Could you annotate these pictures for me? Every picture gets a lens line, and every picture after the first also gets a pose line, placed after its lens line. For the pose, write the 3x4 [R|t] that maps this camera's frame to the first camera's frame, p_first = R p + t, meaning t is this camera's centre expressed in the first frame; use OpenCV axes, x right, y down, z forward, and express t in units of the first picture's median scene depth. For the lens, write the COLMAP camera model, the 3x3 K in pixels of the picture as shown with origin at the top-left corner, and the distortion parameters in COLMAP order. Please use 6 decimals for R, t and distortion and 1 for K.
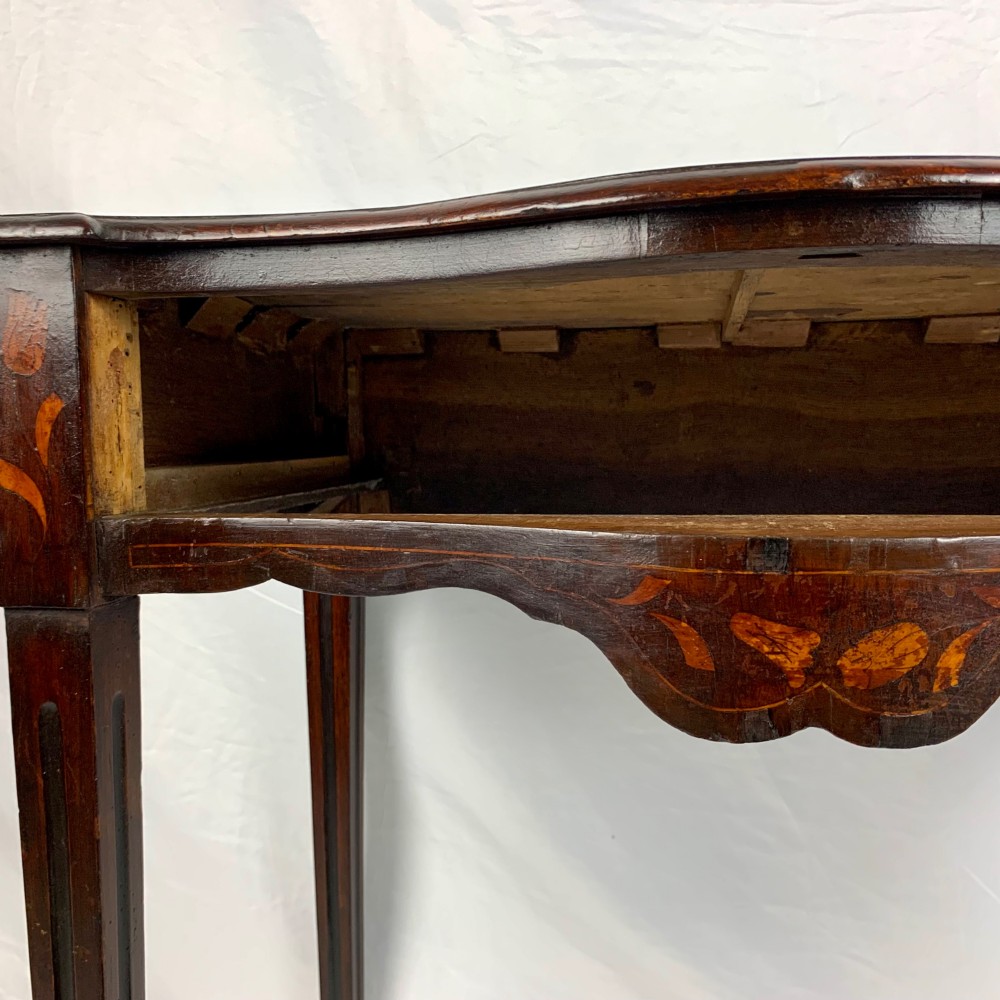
lens RADIAL K [[1022.8, 0, 500.0], [0, 1022.8, 500.0], [0, 0, 1]] dist [0.084199, -0.234070]
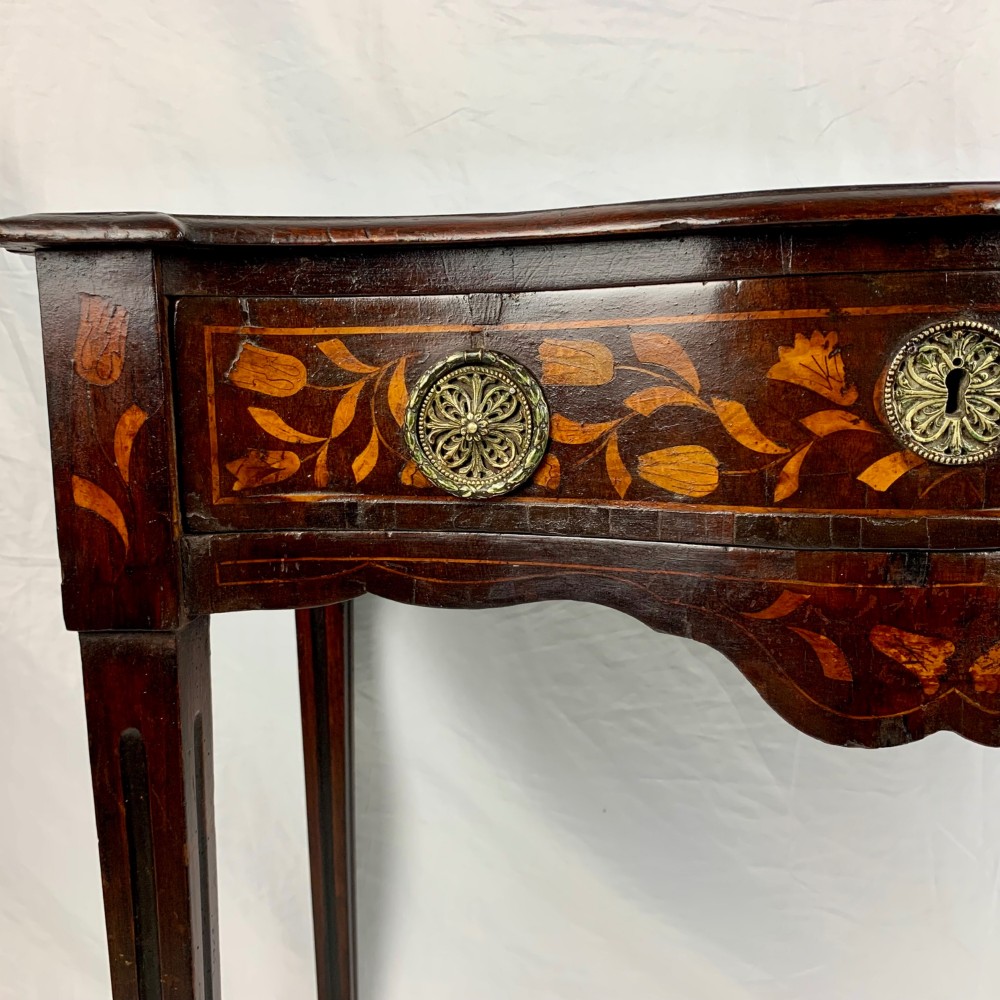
lens RADIAL K [[1019.5, 0, 486.2], [0, 1019.5, 504.5], [0, 0, 1]] dist [0.084373, -0.228651]
pose [[0.992656, -0.019838, 0.119333, -0.279316], [0.013772, 0.998581, 0.051438, -0.069452], [-0.120184, -0.049417, 0.991521, 0.032908]]
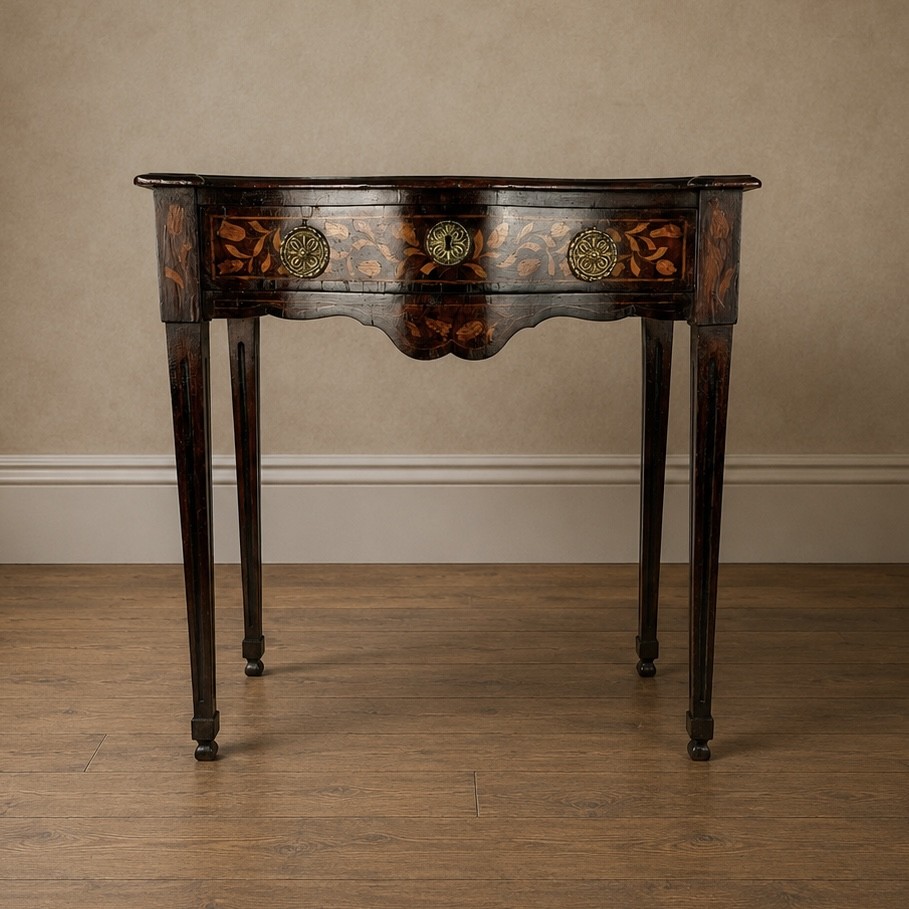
lens RADIAL K [[926.7, 0, 442.0], [0, 926.7, 458.6], [0, 0, 1]] dist [0.084373, -0.228651]
pose [[0.985161, -0.021084, 0.170335, -0.241416], [-0.004033, 0.989309, 0.145782, 0.124274], [-0.171587, -0.144306, 0.974543, -1.992724]]
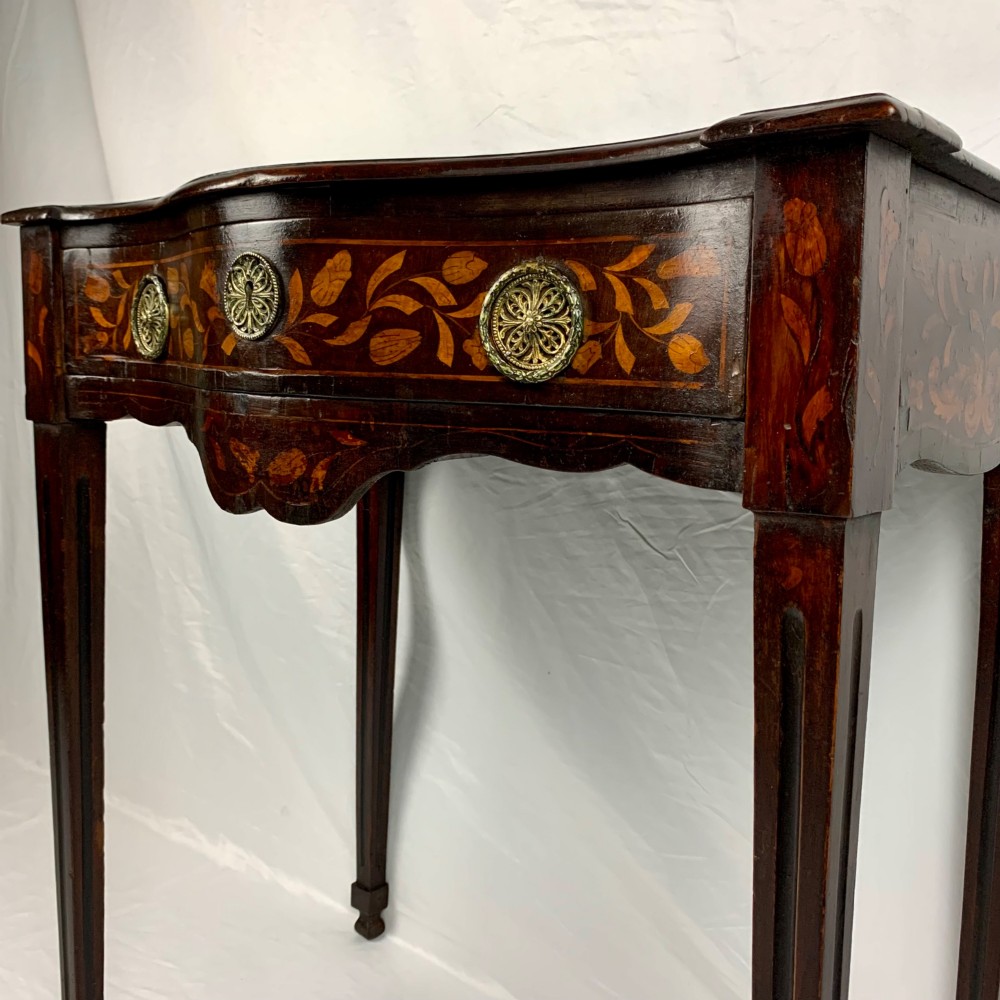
lens RADIAL K [[1042.4, 0, 500.0], [0, 1042.4, 500.0], [0, 0, 1]] dist [0.107700, -0.222377]
pose [[0.873166, 0.101725, -0.476689, 1.480758], [-0.071036, 0.994096, 0.082021, 0.038653], [0.482218, -0.037756, 0.875237, -0.324930]]
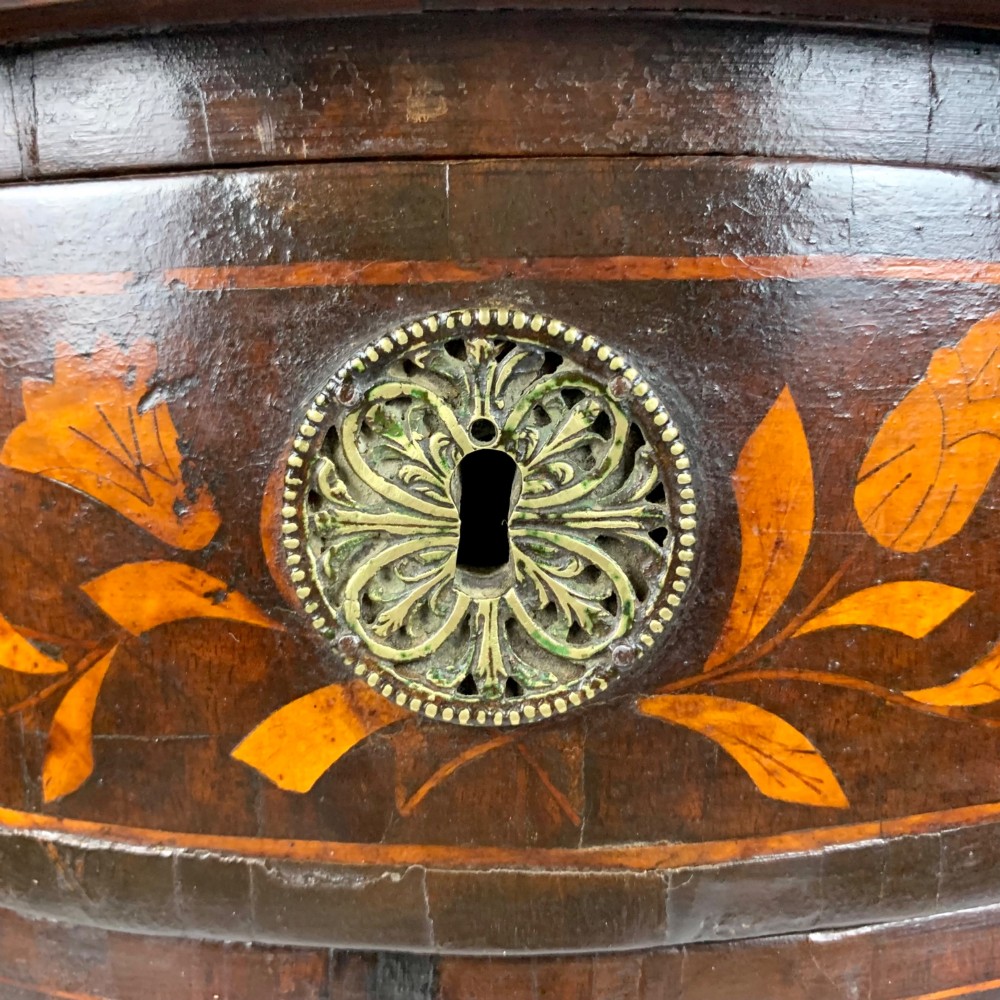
lens RADIAL K [[1019.5, 0, 486.2], [0, 1019.5, 504.5], [0, 0, 1]] dist [0.084373, -0.228651]
pose [[0.988337, -0.017423, 0.151284, 0.242893], [0.010149, 0.998761, 0.048719, -0.141679], [-0.151945, -0.046615, 0.987289, 0.635919]]
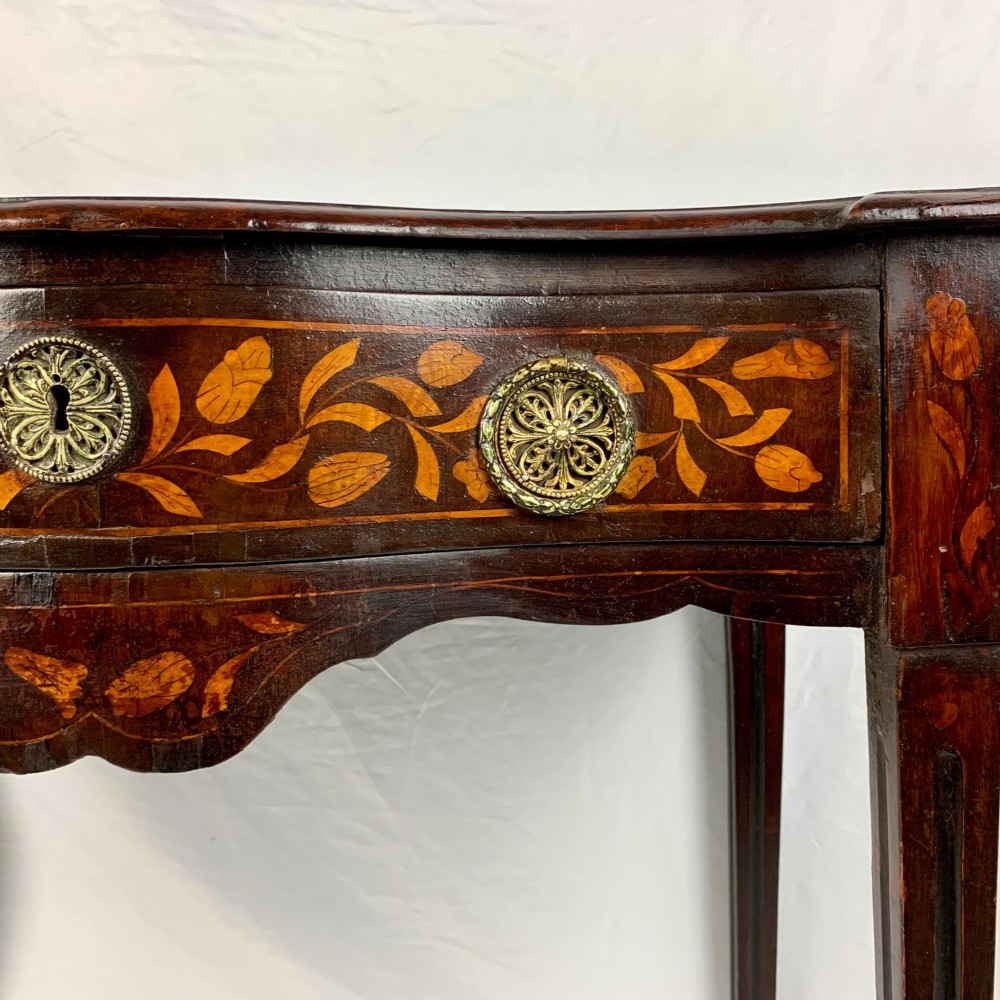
lens RADIAL K [[1022.8, 0, 500.0], [0, 1022.8, 500.0], [0, 0, 1]] dist [0.084199, -0.234070]
pose [[0.989287, -0.016234, 0.145078, 0.565437], [0.012762, 0.999610, 0.024831, -0.053178], [-0.145425, -0.022713, 0.989109, -0.062635]]
